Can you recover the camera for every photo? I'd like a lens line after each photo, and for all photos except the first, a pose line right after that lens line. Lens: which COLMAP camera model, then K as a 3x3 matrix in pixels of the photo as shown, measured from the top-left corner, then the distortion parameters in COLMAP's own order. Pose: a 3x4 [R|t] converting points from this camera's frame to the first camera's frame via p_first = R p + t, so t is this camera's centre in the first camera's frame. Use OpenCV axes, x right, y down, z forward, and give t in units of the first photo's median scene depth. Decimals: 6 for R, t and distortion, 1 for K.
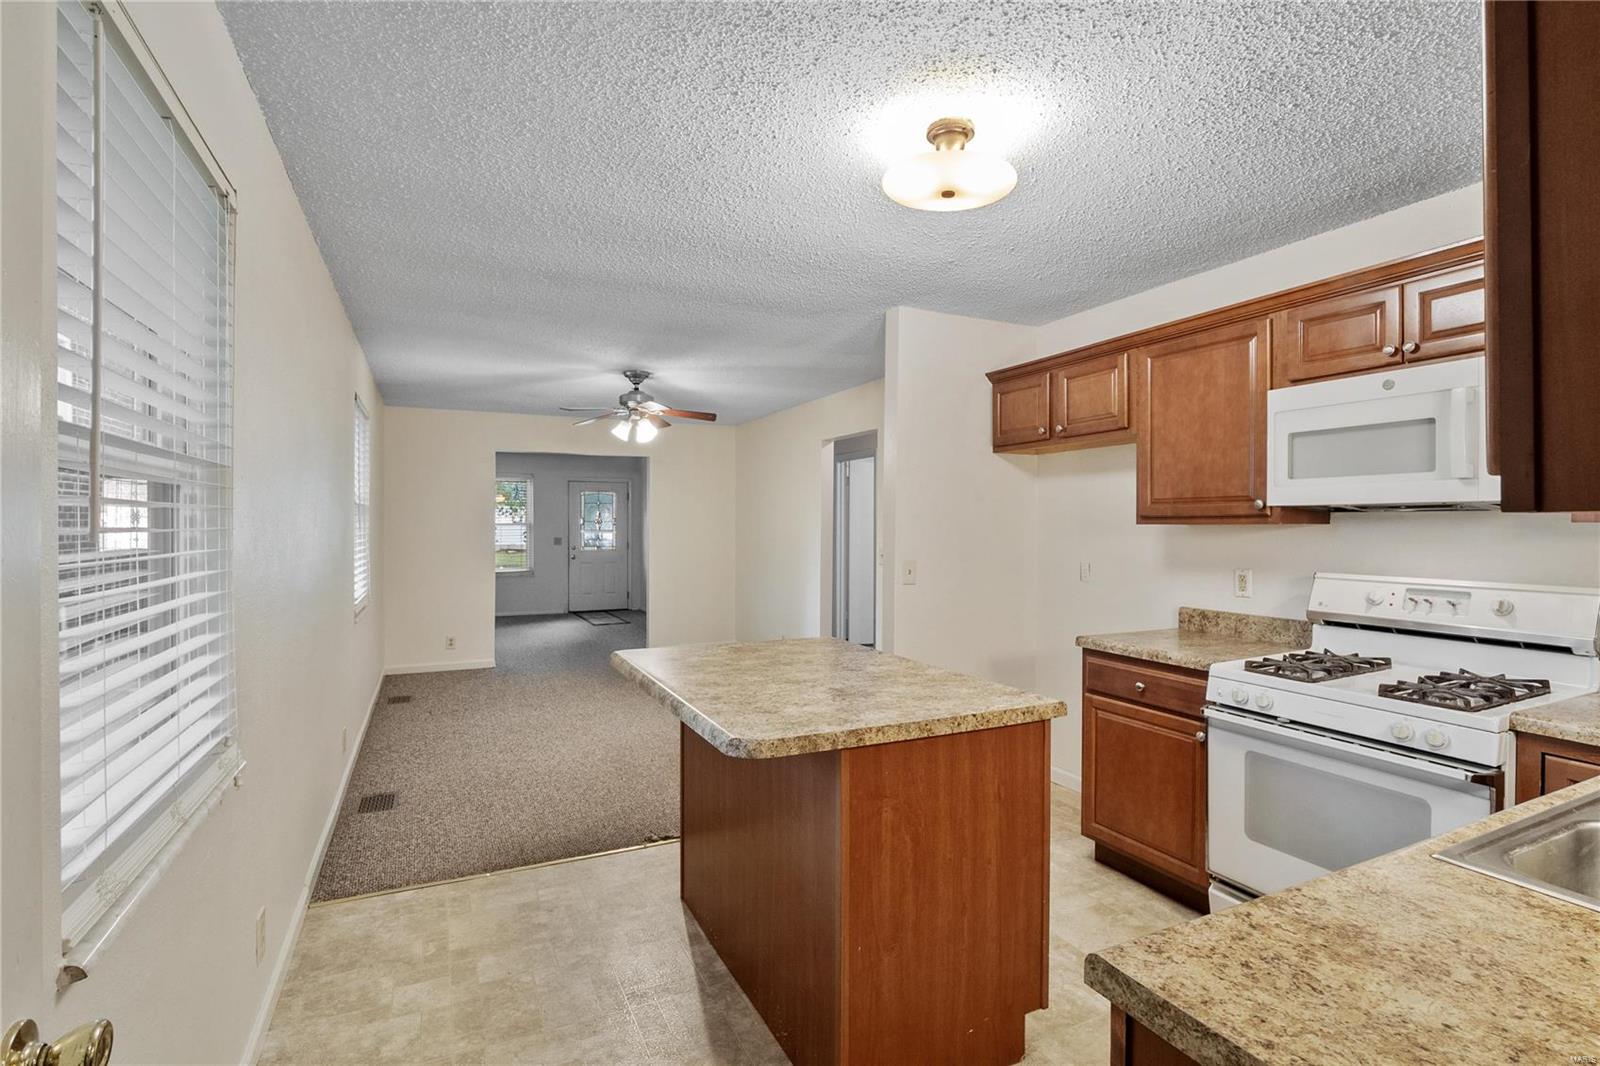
lens RADIAL K [[752.2, 0, 804.7], [0, 752.2, 543.7], [0, 0, 1]] dist [-0.013756, 0.001116]
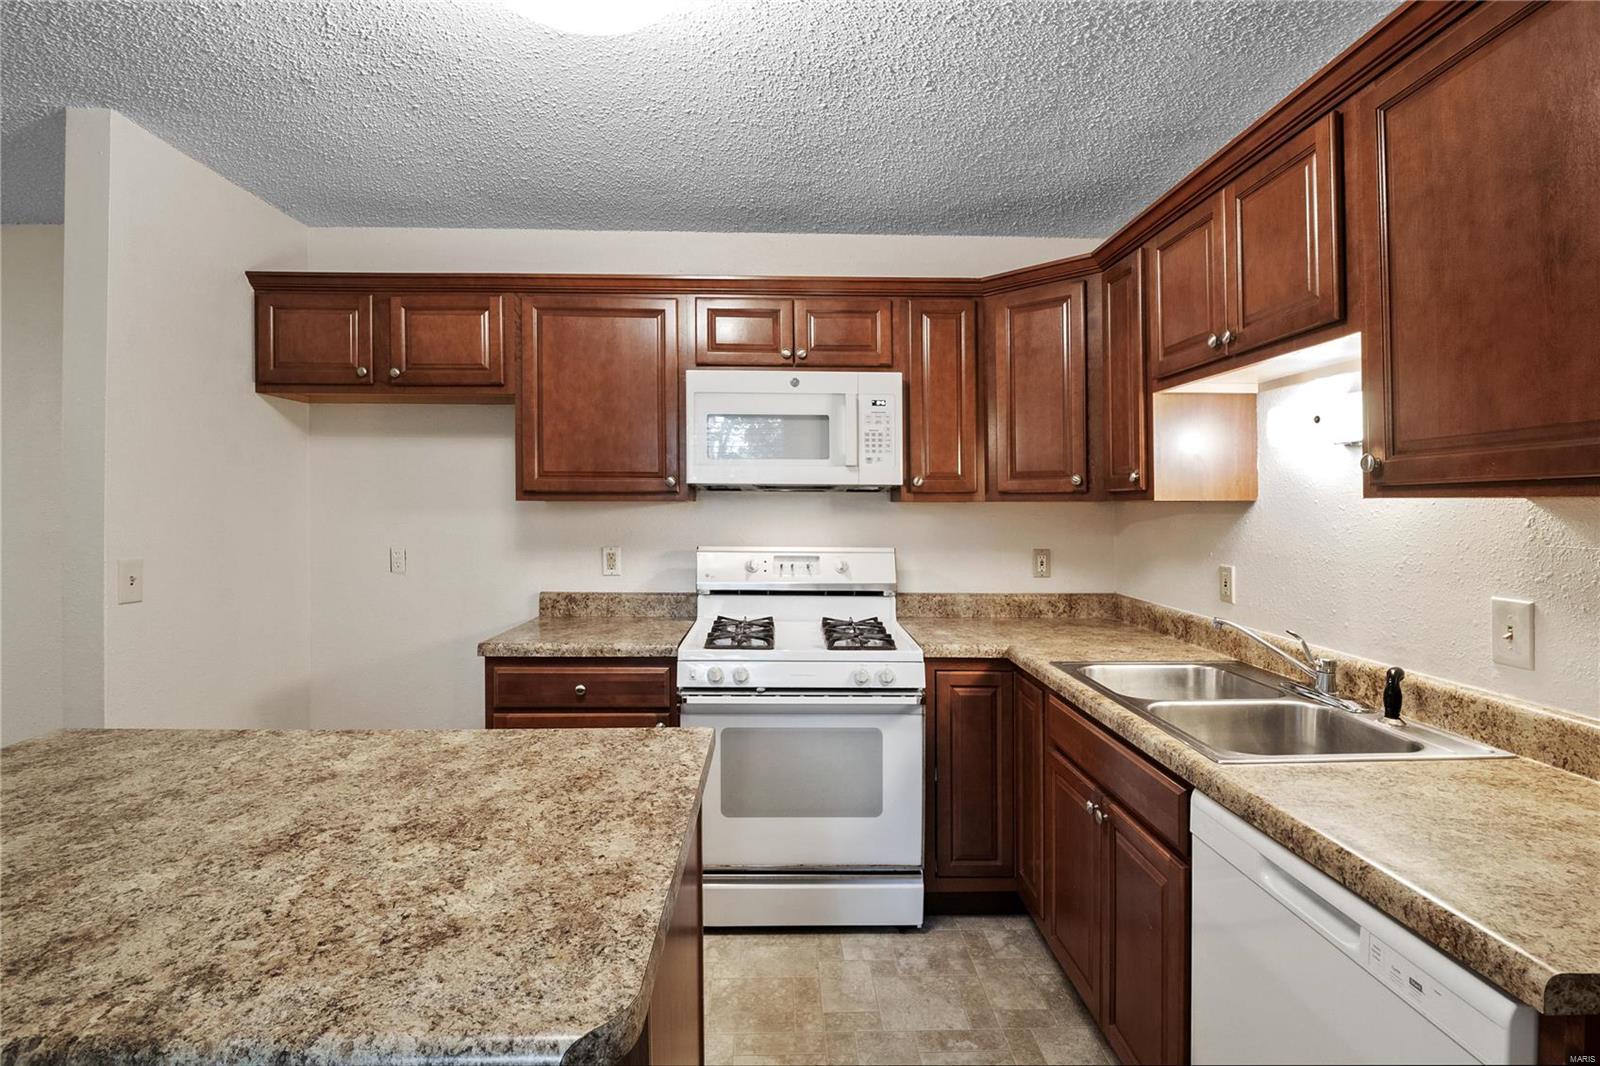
lens RADIAL K [[752.2, 0, 799.3], [0, 752.2, 507.4], [0, 0, 1]] dist [-0.013756, 0.001116]
pose [[0.409719, -0.005270, 0.912197, -0.222140], [0.017333, 0.999848, -0.002009, -0.011633], [-0.912047, 0.016634, 0.409748, 0.395066]]
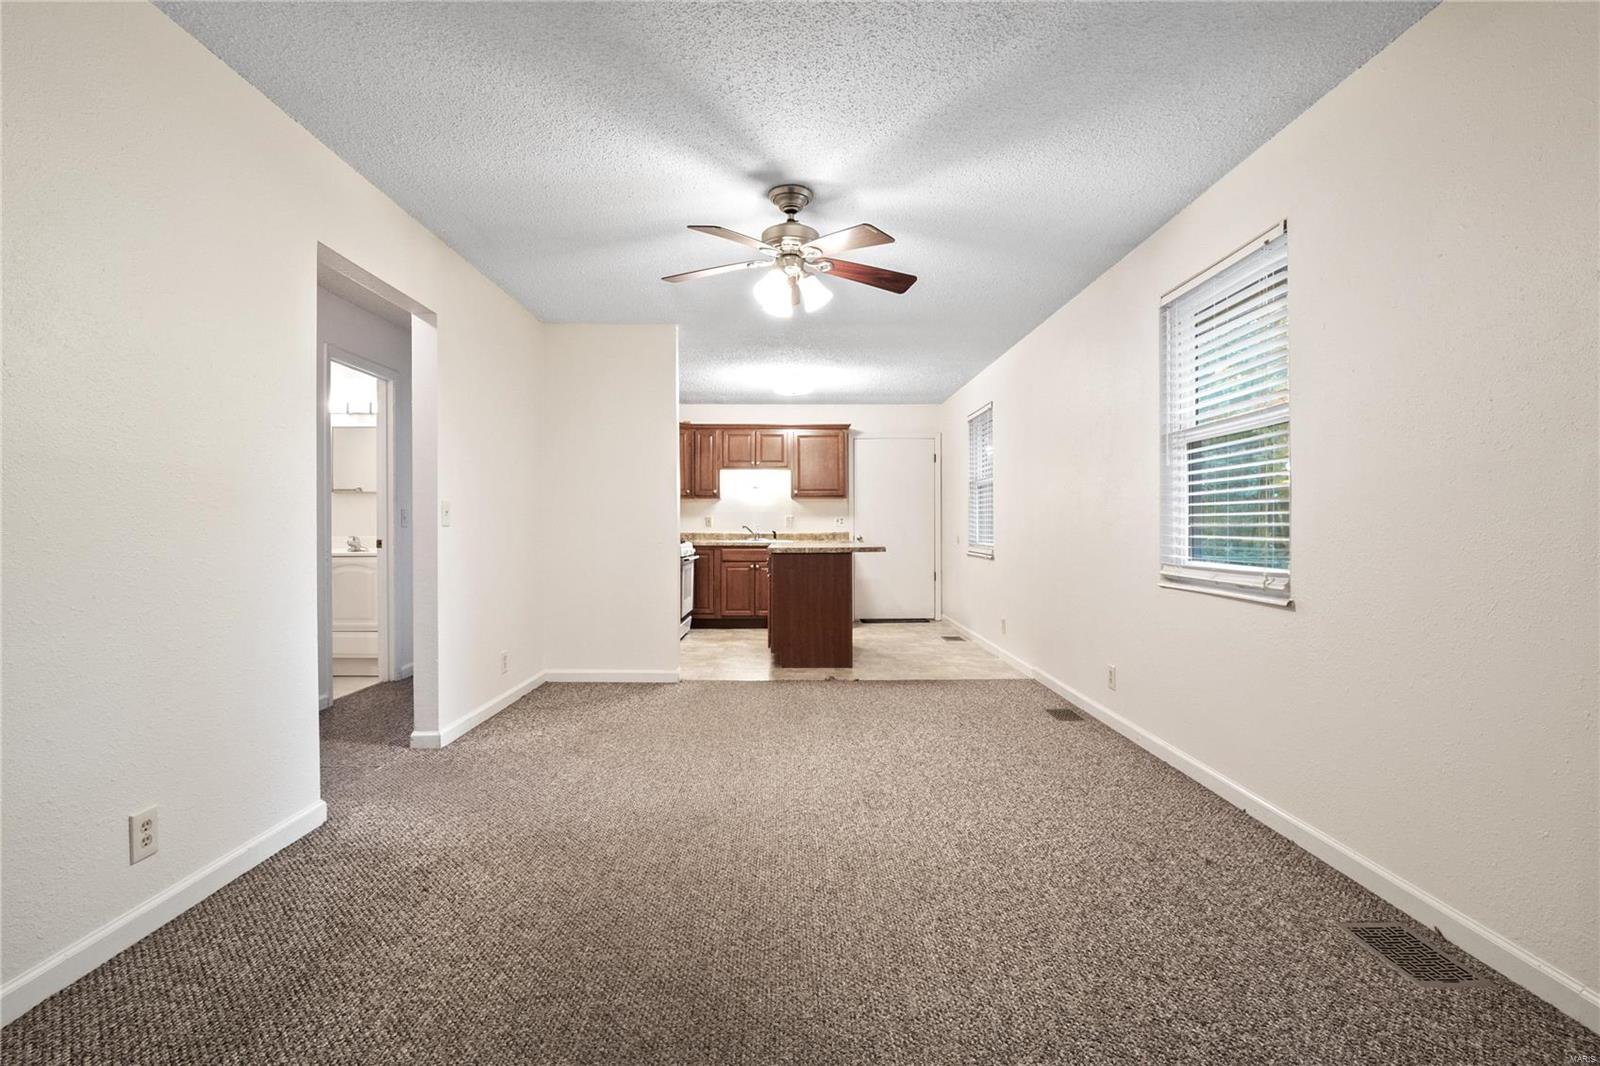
lens RADIAL K [[752.2, 0, 799.9], [0, 752.2, 527.7], [0, 0, 1]] dist [-0.013756, 0.001116]
pose [[-0.907437, -0.002235, 0.420183, -0.866276], [0.007907, 0.999718, 0.022394, 0.036321], [-0.420114, 0.023643, -0.907163, 2.831221]]
